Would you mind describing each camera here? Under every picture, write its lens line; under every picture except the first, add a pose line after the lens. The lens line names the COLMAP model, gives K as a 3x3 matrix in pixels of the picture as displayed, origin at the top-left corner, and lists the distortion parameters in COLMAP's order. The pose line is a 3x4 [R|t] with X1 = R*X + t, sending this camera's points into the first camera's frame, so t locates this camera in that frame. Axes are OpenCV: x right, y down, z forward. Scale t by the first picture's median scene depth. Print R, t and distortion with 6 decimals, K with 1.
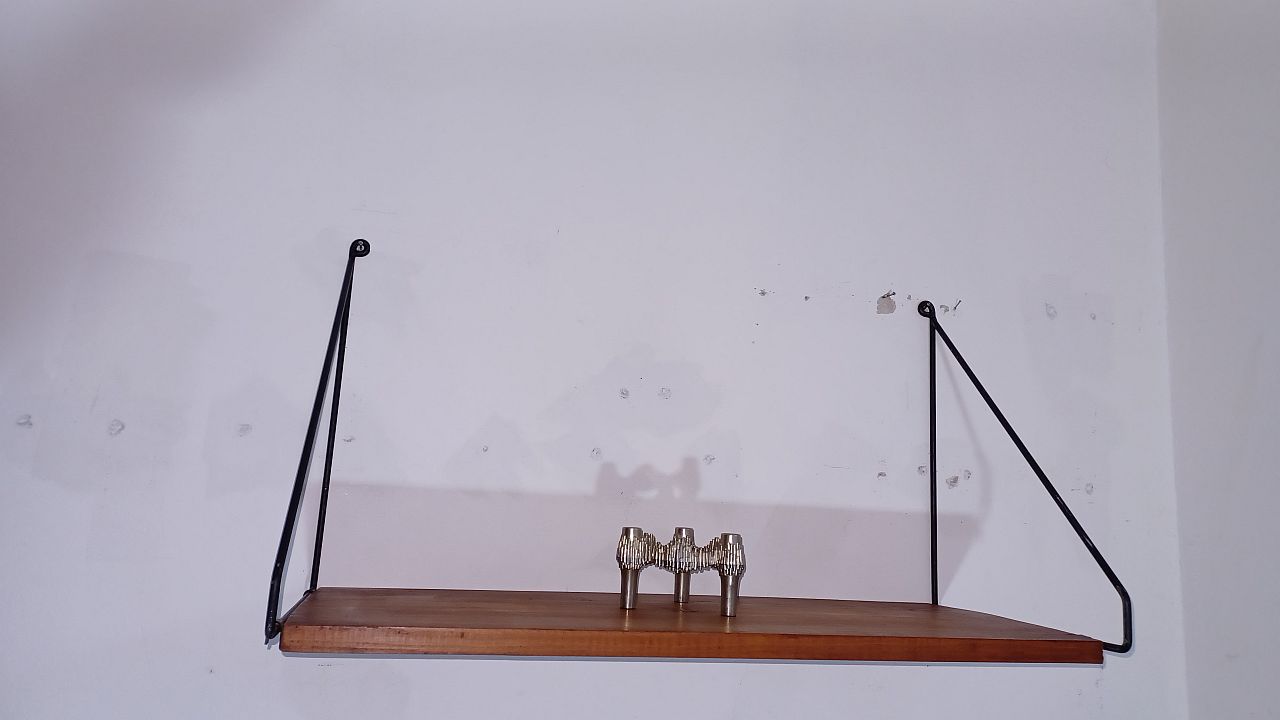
lens RADIAL K [[928.2, 0, 629.7], [0, 928.2, 354.8], [0, 0, 1]] dist [0.044306, -0.013752]
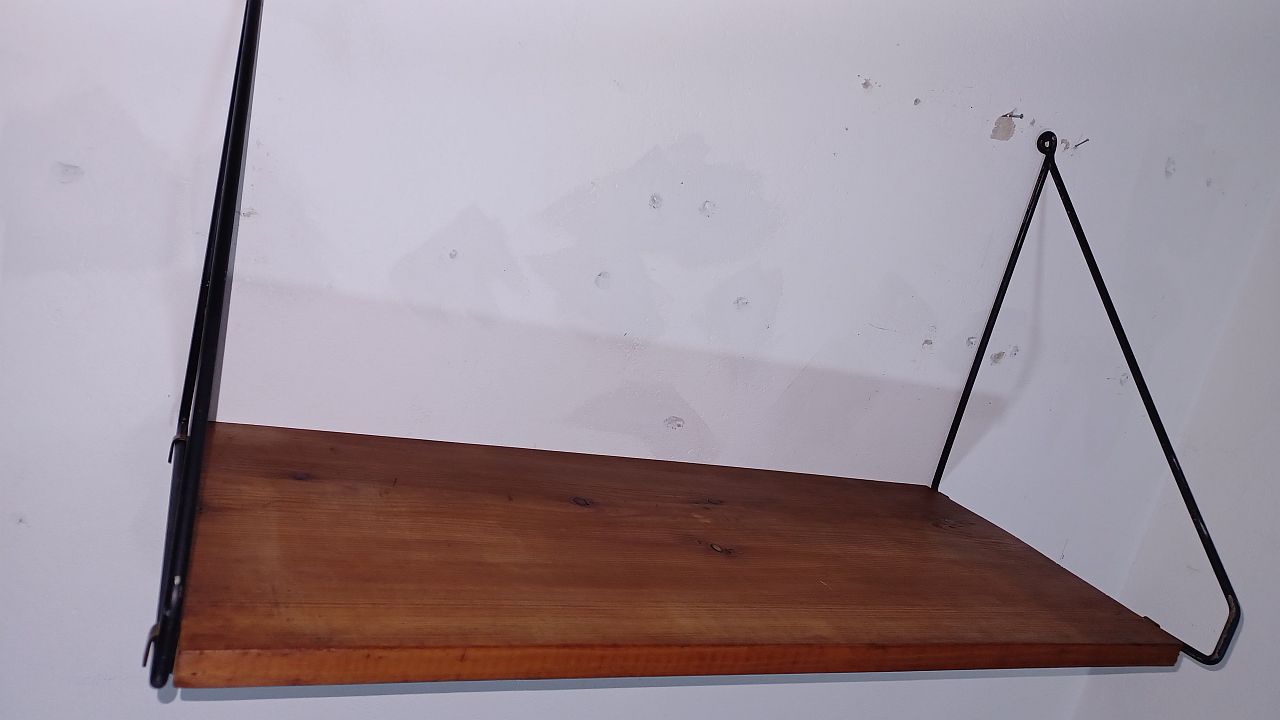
lens RADIAL K [[928.2, 0, 629.7], [0, 928.2, 354.8], [0, 0, 1]] dist [0.044306, -0.013752]
pose [[0.965143, 0.146968, 0.216562, -0.165498], [-0.219703, 0.904620, 0.365230, -0.108571], [-0.142229, -0.400079, 0.905377, 0.327760]]
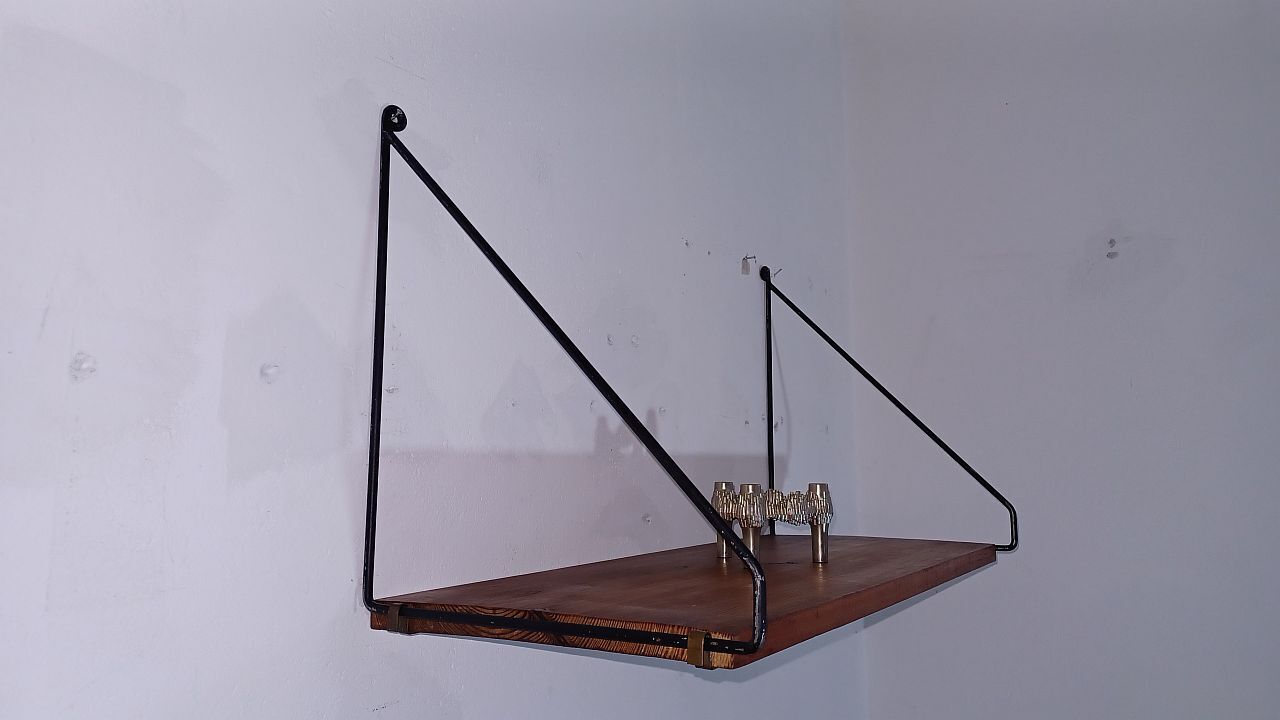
lens RADIAL K [[933.3, 0, 634.6], [0, 933.3, 347.5], [0, 0, 1]] dist [0.064552, -0.052618]
pose [[0.710954, 0.034377, 0.702398, -0.641811], [-0.068015, 0.997483, 0.020025, 0.030460], [-0.699942, -0.062010, 0.711503, 0.350188]]
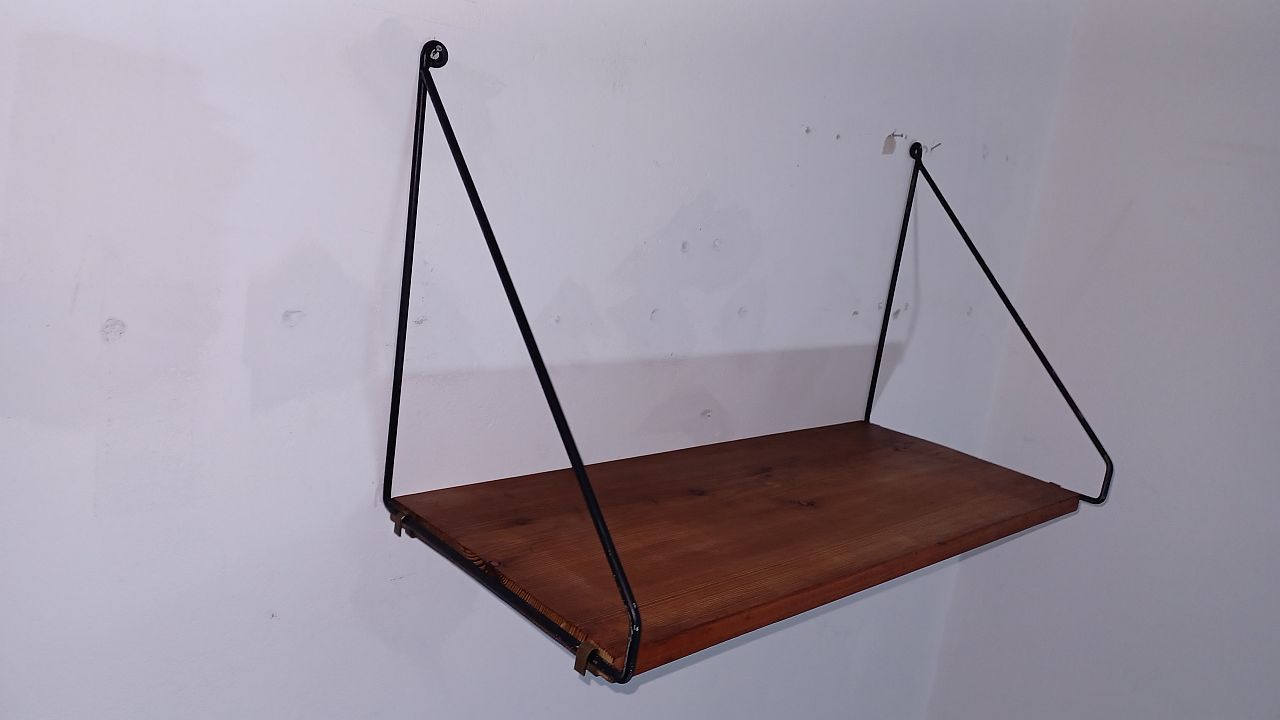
lens RADIAL K [[928.2, 0, 629.7], [0, 928.2, 354.8], [0, 0, 1]] dist [0.044306, -0.013752]
pose [[0.876177, -0.037807, 0.480504, -0.497037], [-0.155759, 0.921220, 0.356502, -0.176194], [-0.456128, -0.387202, 0.801263, 0.281704]]
